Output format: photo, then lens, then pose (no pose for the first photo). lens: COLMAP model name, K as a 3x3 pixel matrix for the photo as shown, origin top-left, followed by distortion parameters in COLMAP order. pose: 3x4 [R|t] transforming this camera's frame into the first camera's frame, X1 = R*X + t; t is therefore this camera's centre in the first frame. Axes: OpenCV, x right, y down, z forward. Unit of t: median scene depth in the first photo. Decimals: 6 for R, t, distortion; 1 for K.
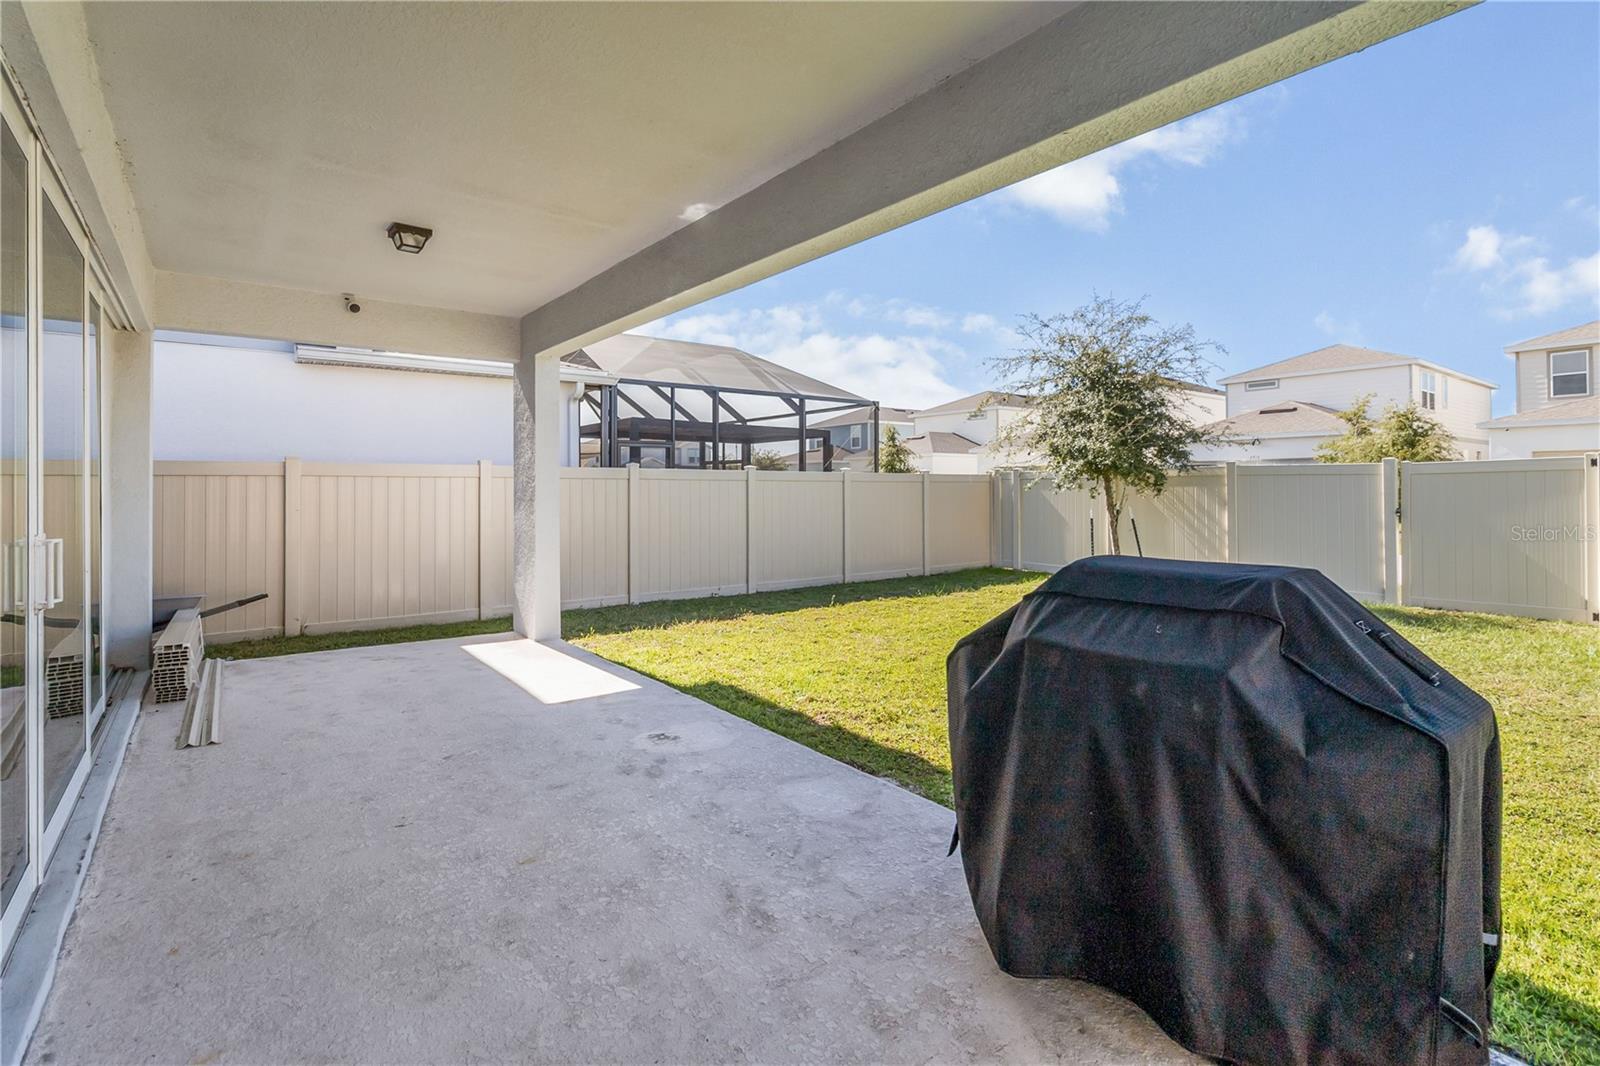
lens RADIAL K [[743.3, 0, 790.5], [0, 743.3, 488.3], [0, 0, 1]] dist [-0.001553, -0.000606]
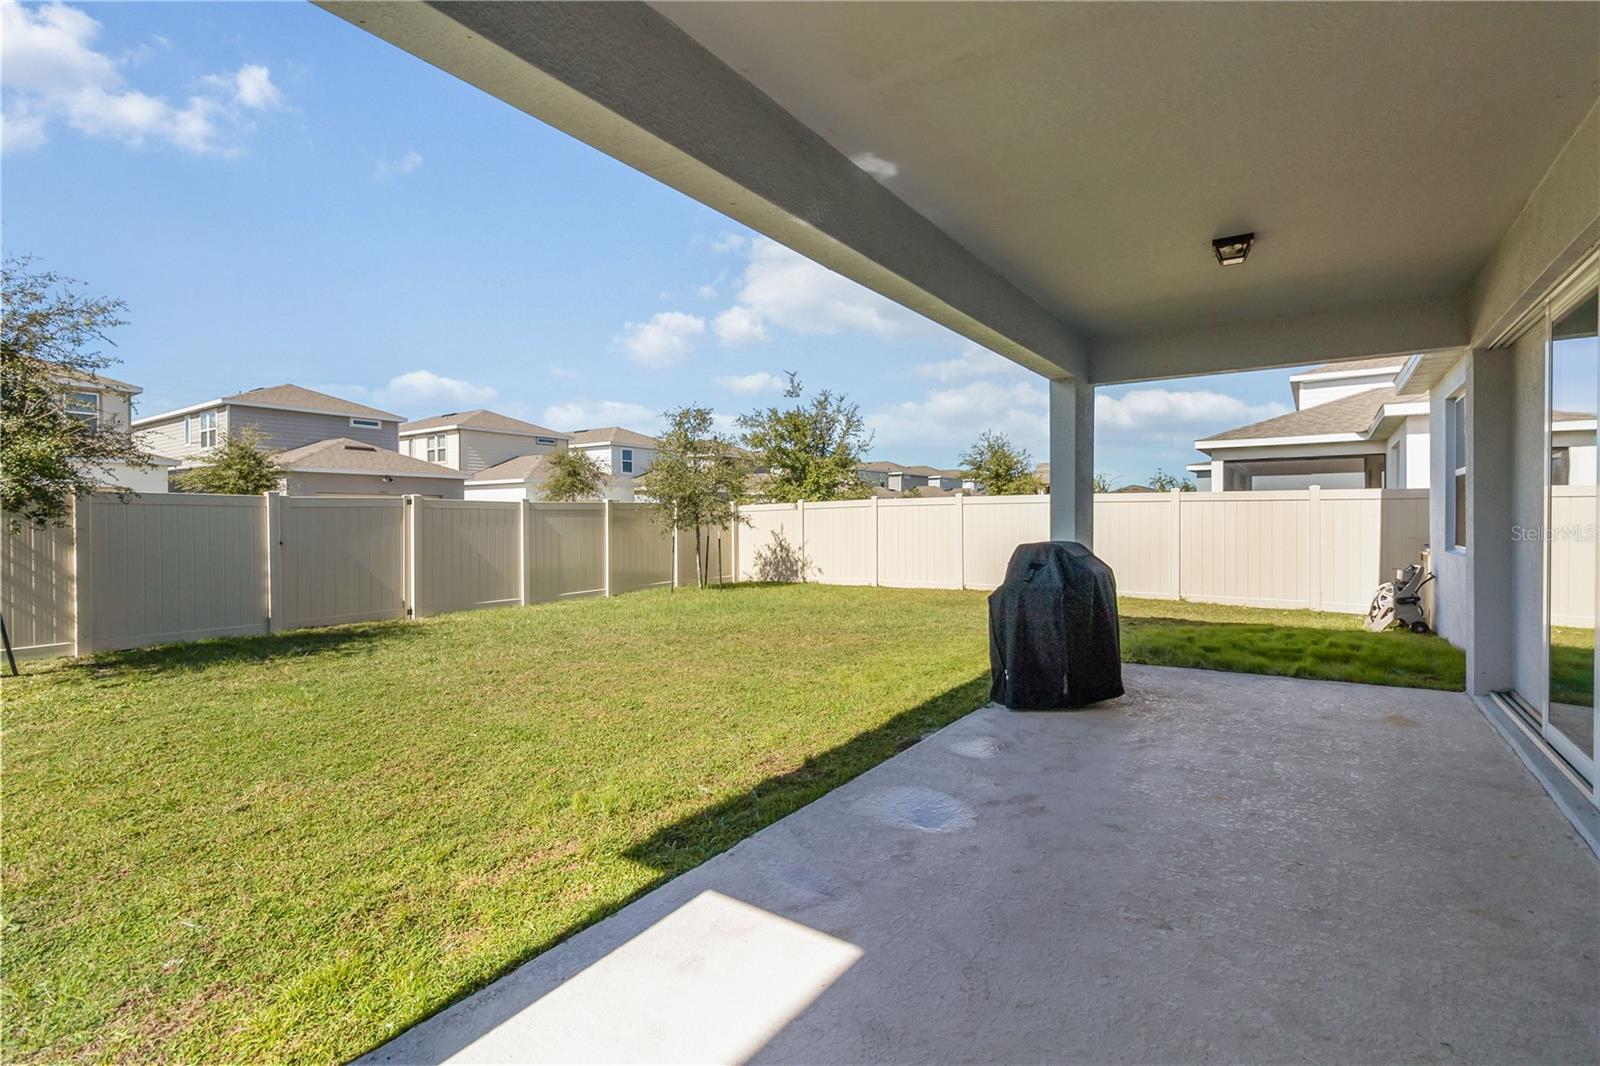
lens RADIAL K [[743.3, 0, 797.6], [0, 743.3, 528.1], [0, 0, 1]] dist [-0.001553, -0.000606]
pose [[-0.313088, -0.002503, 0.949721, -0.796022], [0.000140, 0.999996, 0.002682, 0.013424], [-0.949724, 0.000973, -0.313087, 1.231851]]
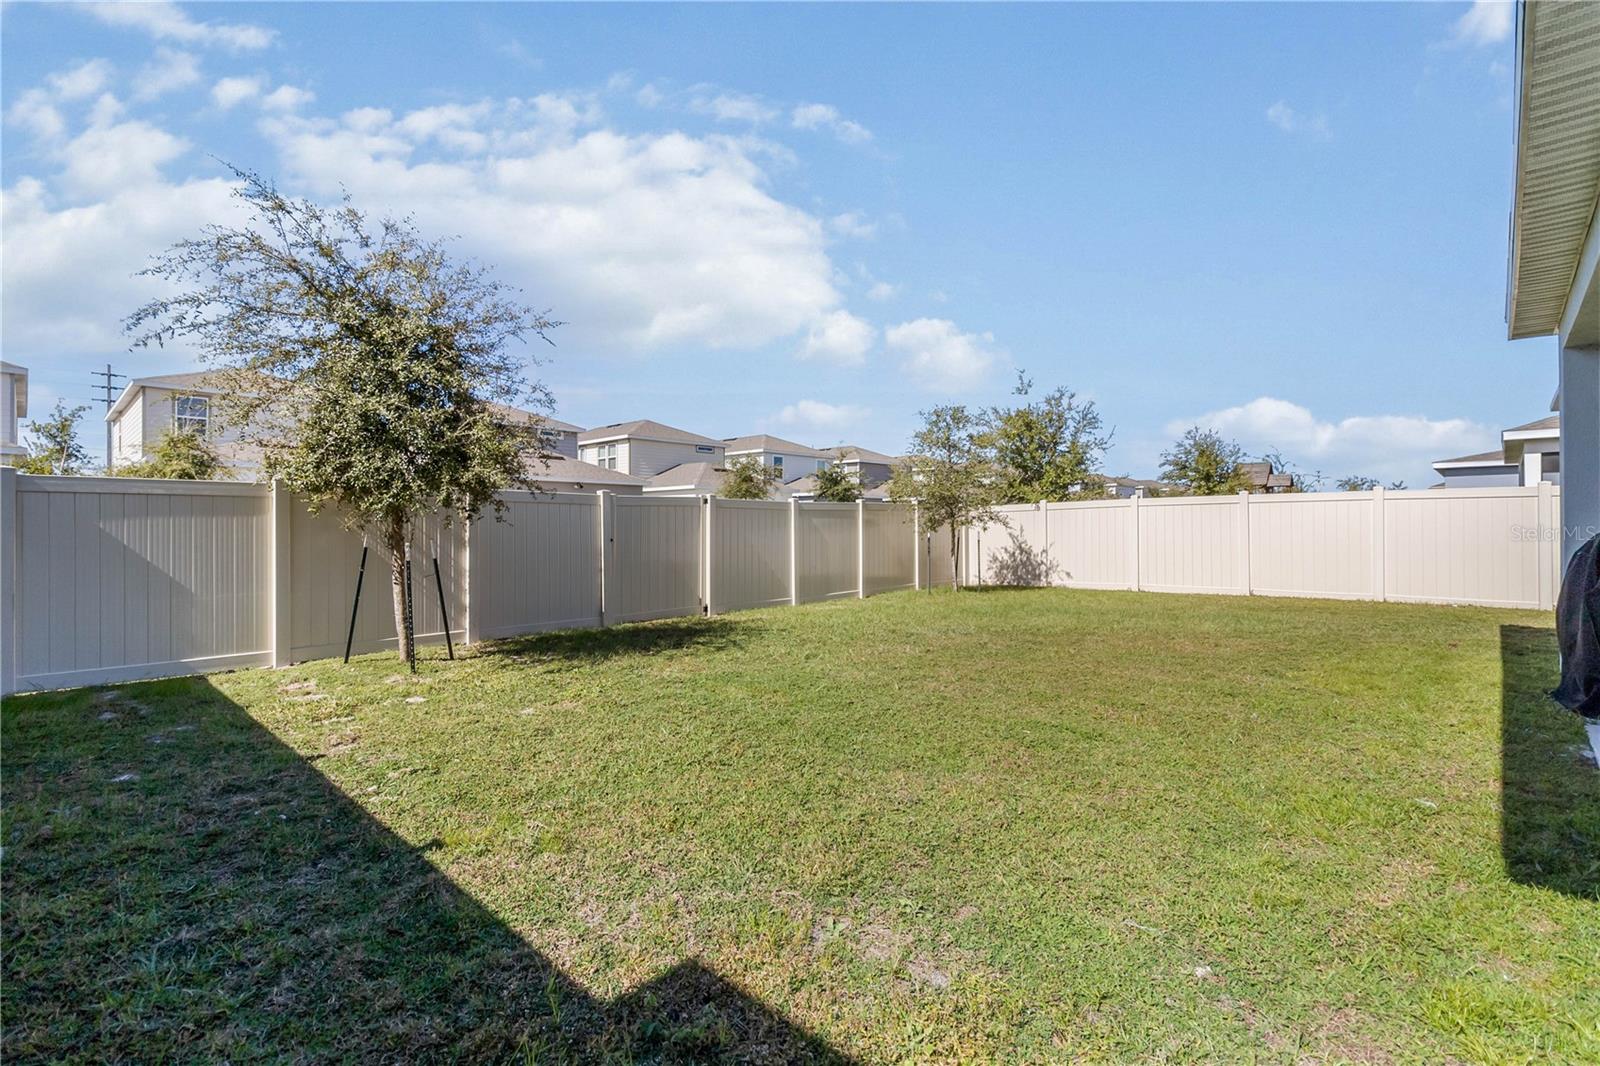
lens RADIAL K [[743.3, 0, 794.1], [0, 743.3, 532.2], [0, 0, 1]] dist [-0.001553, -0.000606]
pose [[-0.166136, 0.001720, 0.986101, -0.605520], [-0.001109, 0.999998, -0.001931, 0.039466], [-0.986102, -0.001414, -0.166134, 1.757787]]
